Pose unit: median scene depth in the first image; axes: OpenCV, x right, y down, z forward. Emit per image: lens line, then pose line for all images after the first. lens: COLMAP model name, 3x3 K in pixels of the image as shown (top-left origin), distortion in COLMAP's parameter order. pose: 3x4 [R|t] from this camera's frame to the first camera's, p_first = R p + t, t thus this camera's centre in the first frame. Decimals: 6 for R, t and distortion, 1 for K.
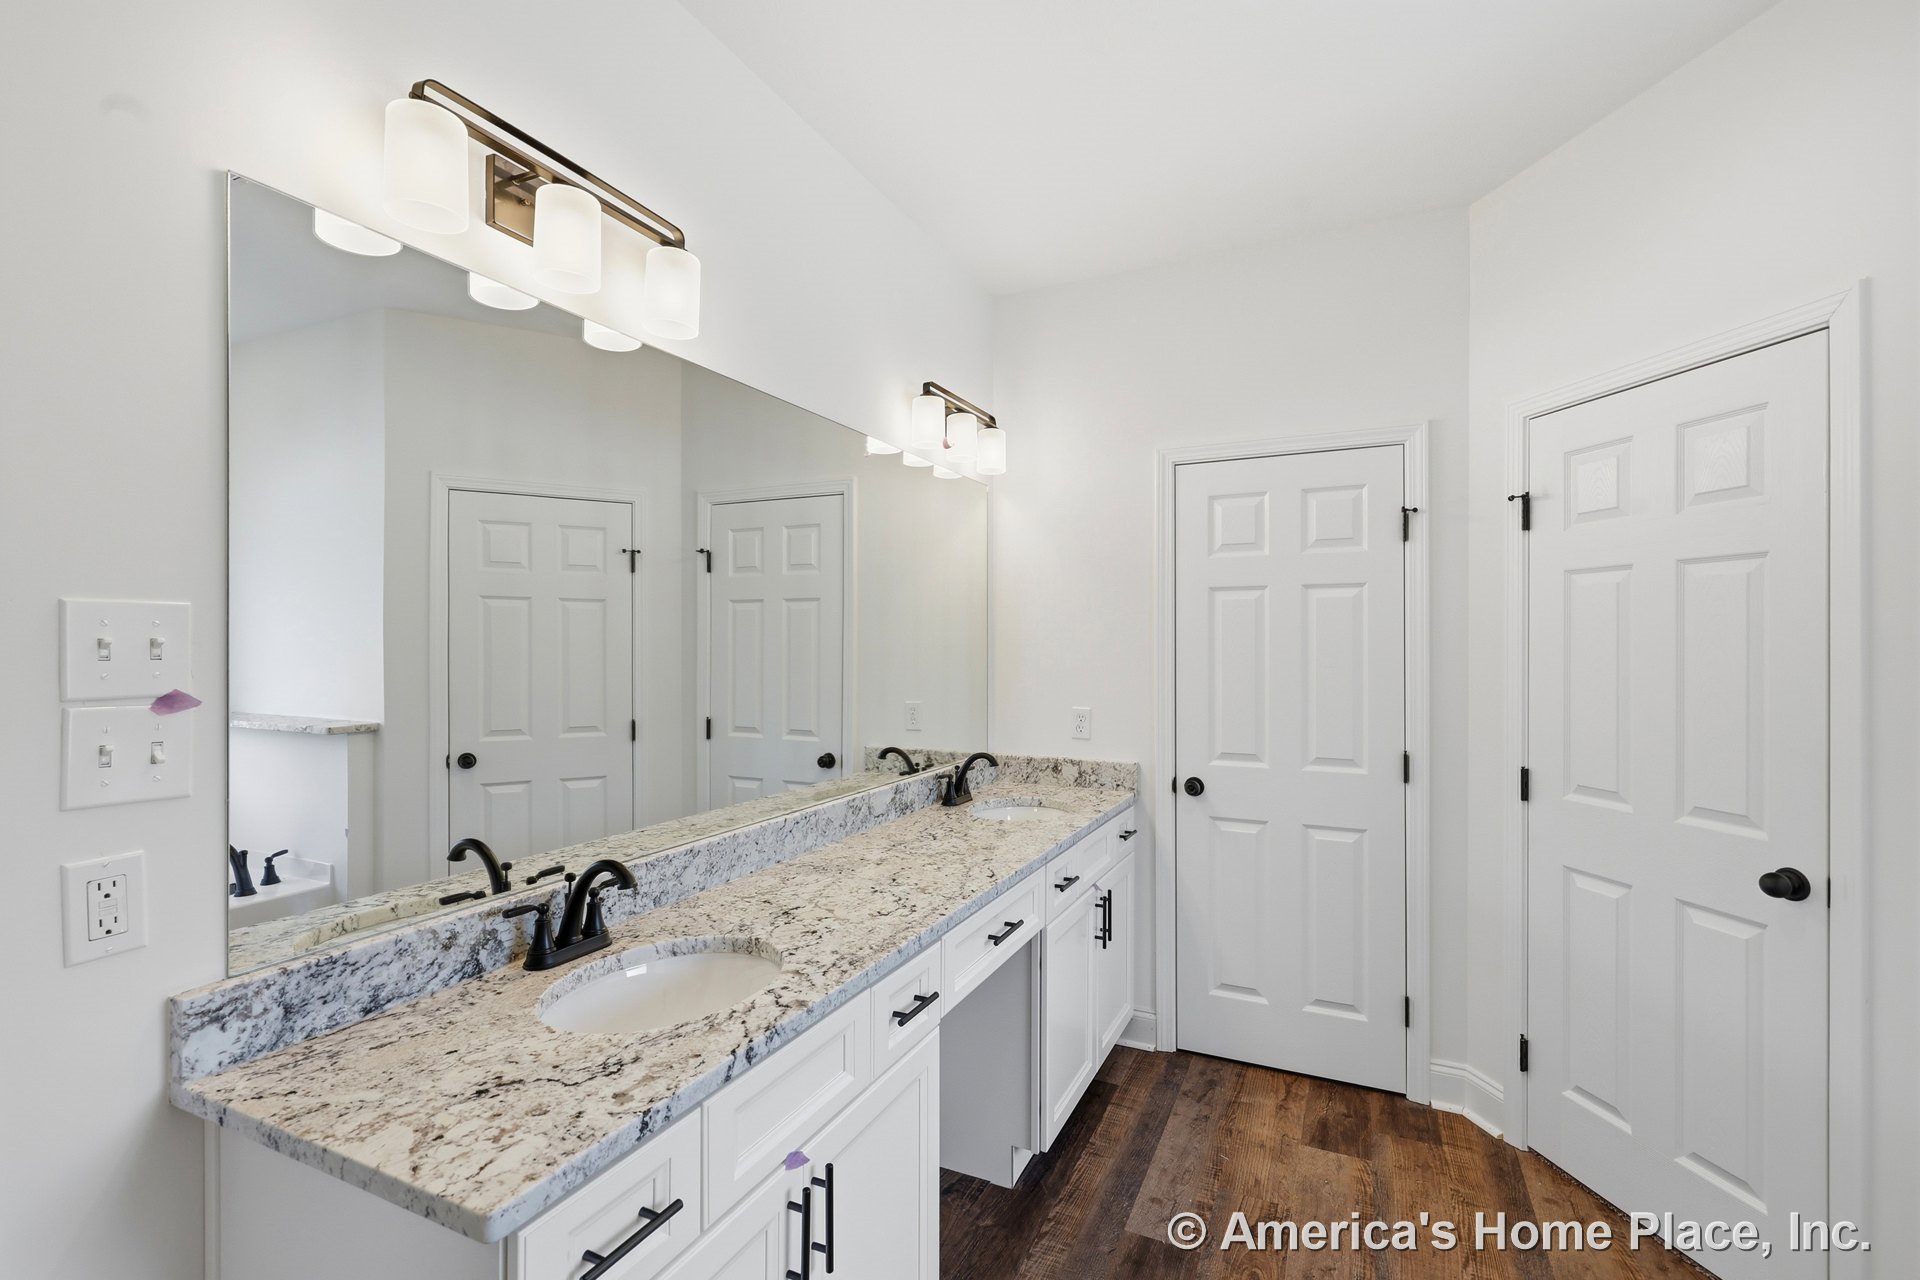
lens RADIAL K [[777.0, 0, 960.6], [0, 777.0, 643.9], [0, 0, 1]] dist [0.001971, -0.000195]
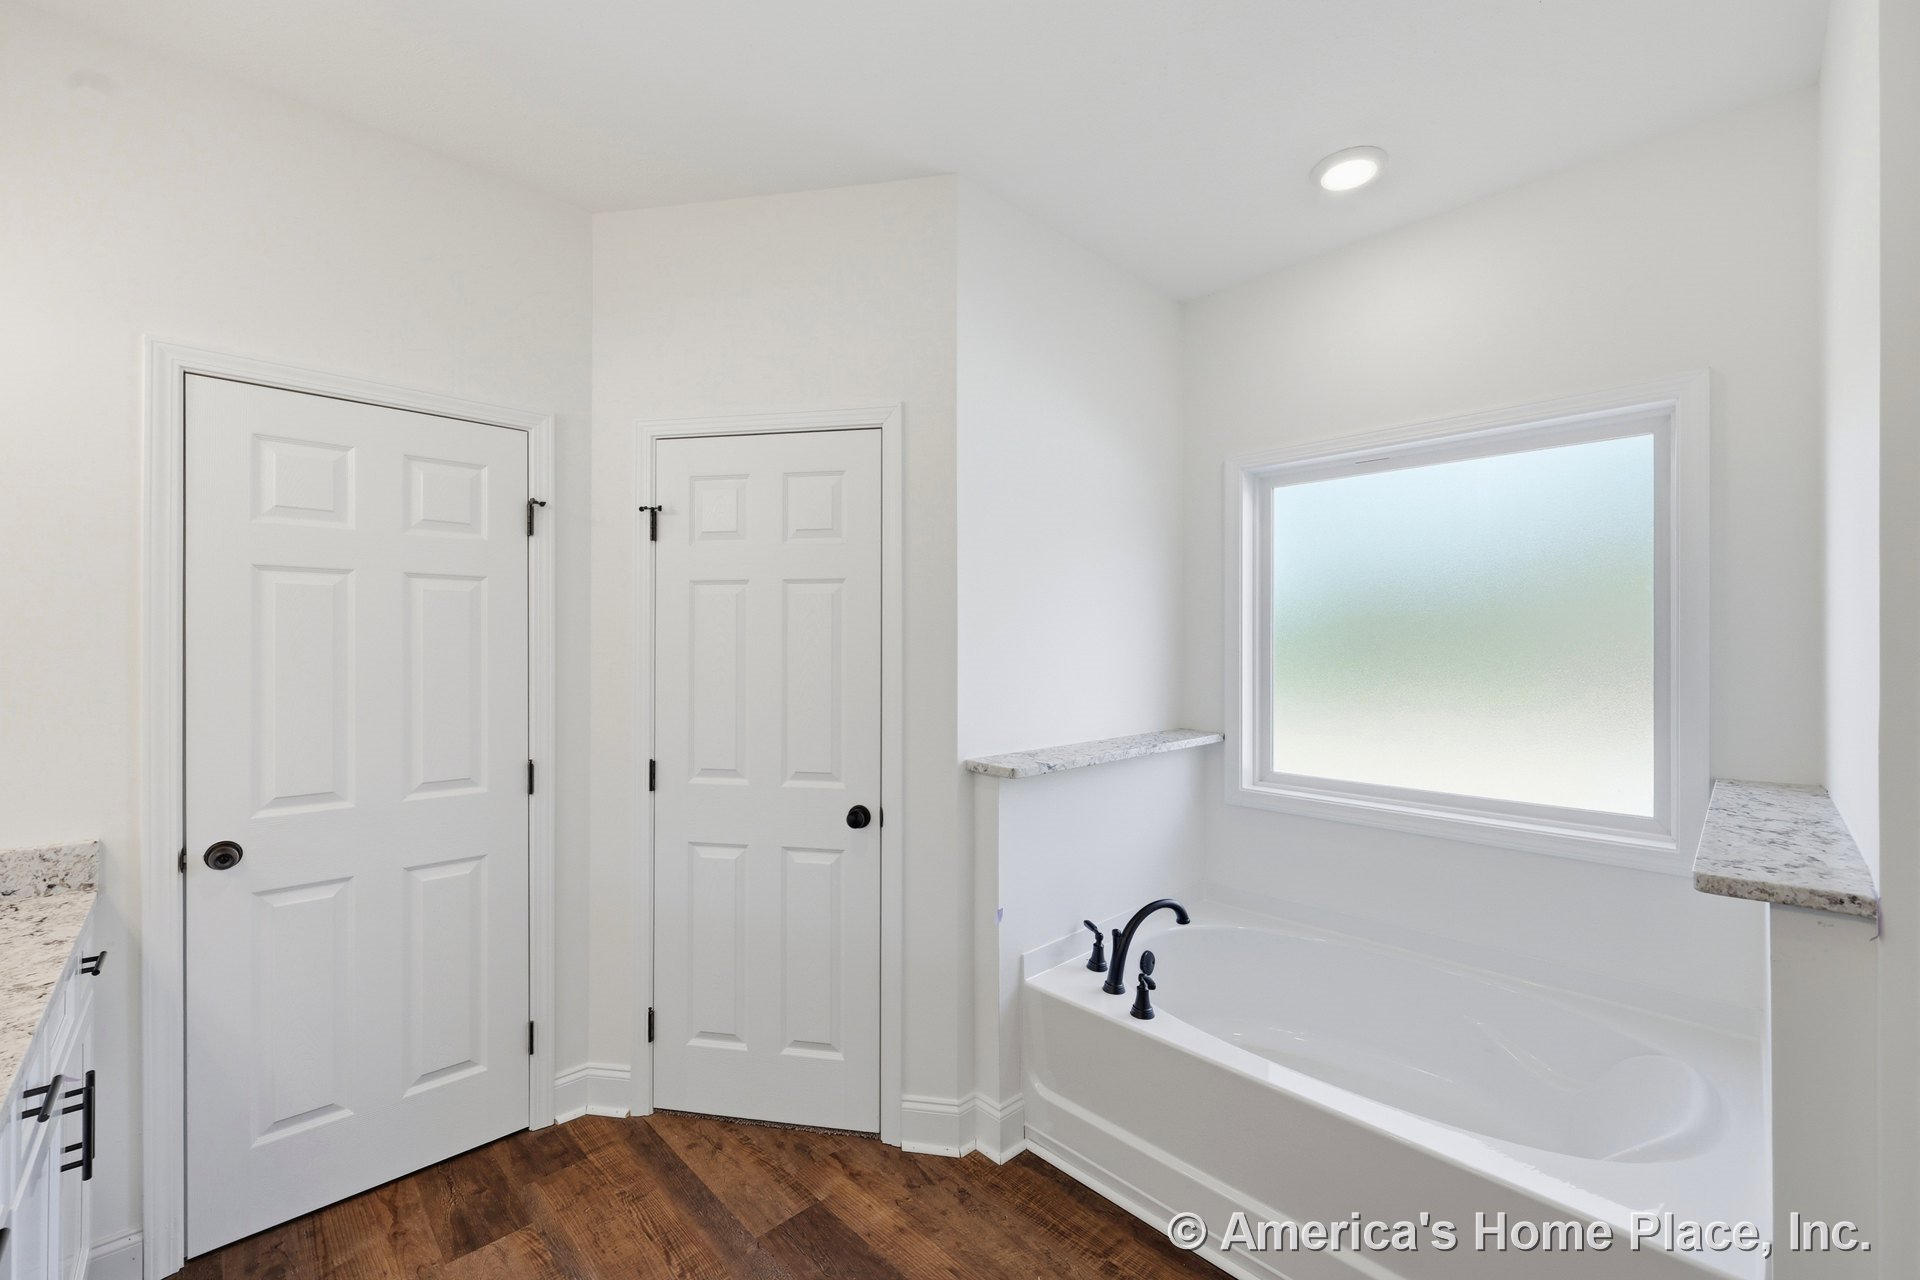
lens RADIAL K [[758.3, 0, 948.8], [0, 758.3, 647.3], [0, 0, 1]] dist [0.000103, 0.000053]
pose [[0.383031, 0.001287, 0.923735, -0.087558], [-0.001375, 0.999999, -0.000823, 0.002524], [-0.923735, -0.000955, 0.383032, 0.207828]]
